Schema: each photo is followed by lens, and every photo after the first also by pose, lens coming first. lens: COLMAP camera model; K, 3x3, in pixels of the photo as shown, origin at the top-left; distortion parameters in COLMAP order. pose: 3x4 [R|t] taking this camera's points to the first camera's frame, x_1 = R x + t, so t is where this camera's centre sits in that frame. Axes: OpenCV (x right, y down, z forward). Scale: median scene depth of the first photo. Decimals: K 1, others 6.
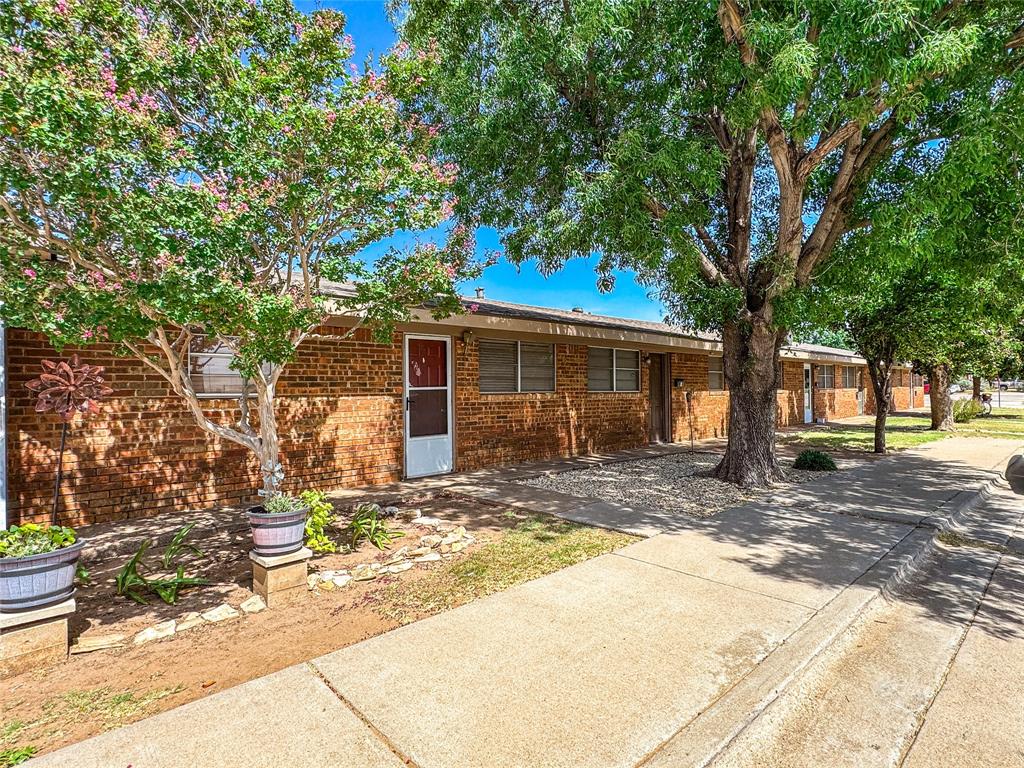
lens RADIAL K [[533.4, 0, 508.0], [0, 533.4, 387.9], [0, 0, 1]] dist [0.005198, 0.000500]
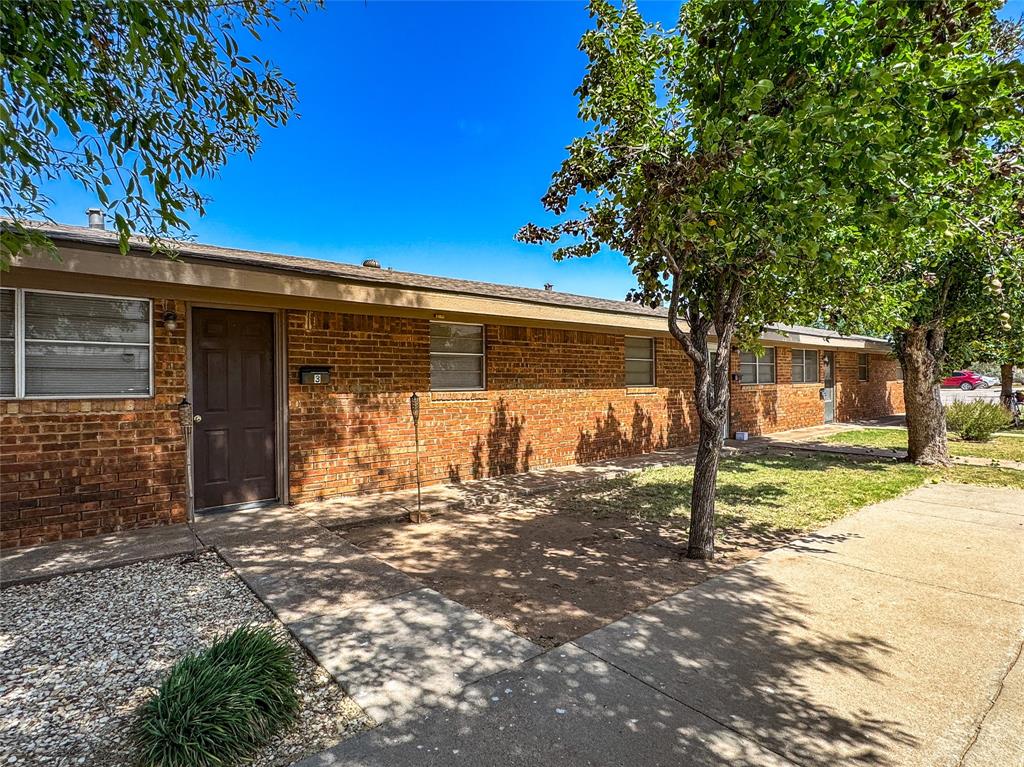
lens RADIAL K [[533.4, 0, 516.2], [0, 533.4, 380.1], [0, 0, 1]] dist [0.005198, 0.000500]
pose [[0.999119, 0.003249, -0.041834, 0.376729], [-0.003087, 0.999987, 0.003944, -0.005701], [0.041846, -0.003812, 0.999117, 0.396366]]
